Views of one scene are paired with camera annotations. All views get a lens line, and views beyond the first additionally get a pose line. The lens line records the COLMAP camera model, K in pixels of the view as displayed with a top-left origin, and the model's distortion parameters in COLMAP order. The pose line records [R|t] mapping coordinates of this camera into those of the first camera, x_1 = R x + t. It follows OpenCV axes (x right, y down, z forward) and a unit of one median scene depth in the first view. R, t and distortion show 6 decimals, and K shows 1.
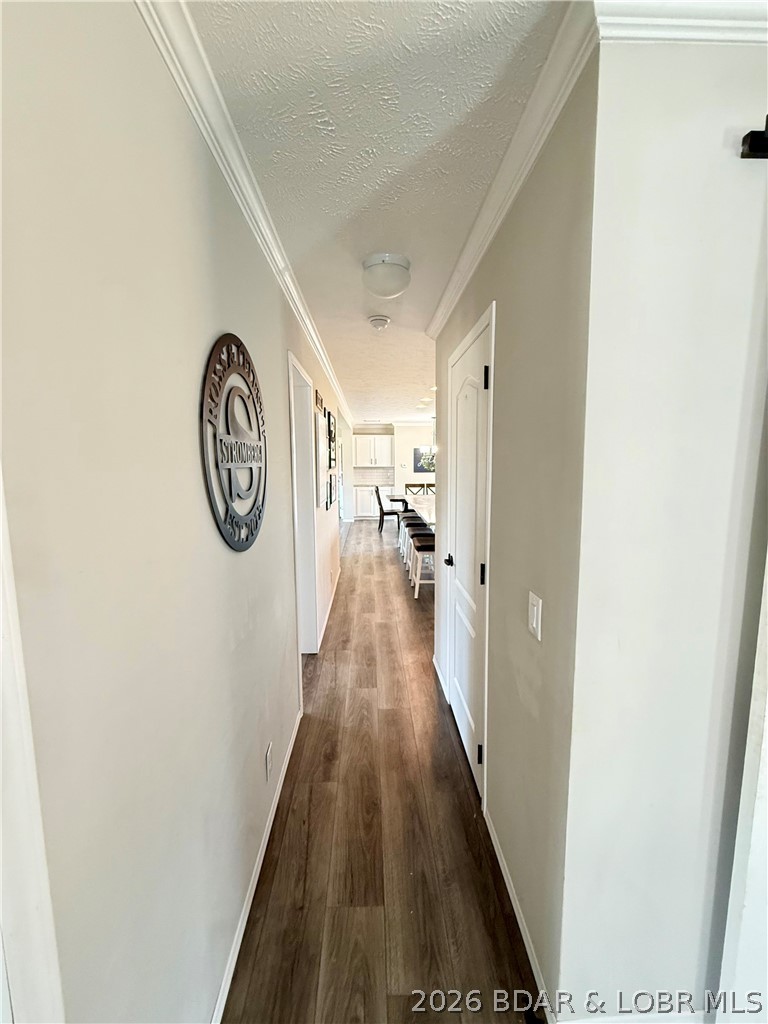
lens RADIAL K [[403.9, 0, 384.0], [0, 403.9, 512.0], [0, 0, 1]] dist [0.001831, 0.000210]
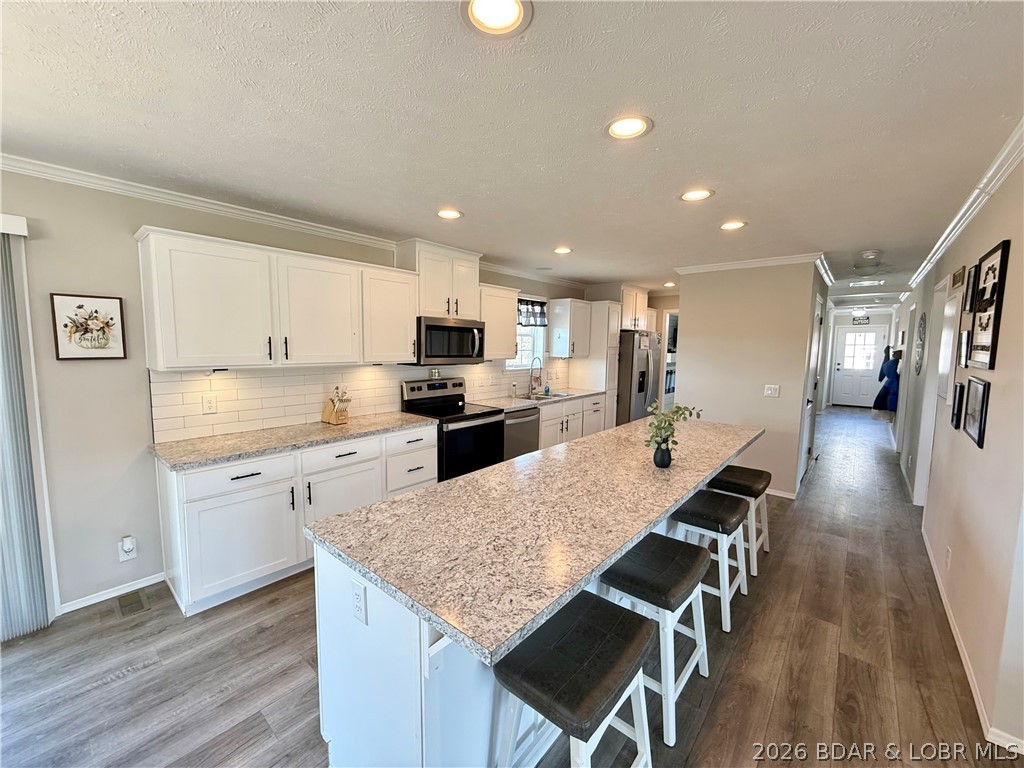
lens RADIAL K [[408.7, 0, 512.0], [0, 408.7, 384.0], [0, 0, 1]] dist [-0.001320, -0.000081]
pose [[-0.733967, -0.042836, 0.677833, -0.098842], [0.097120, 0.981134, 0.167166, -0.366141], [-0.672205, 0.188526, -0.715960, 2.875406]]
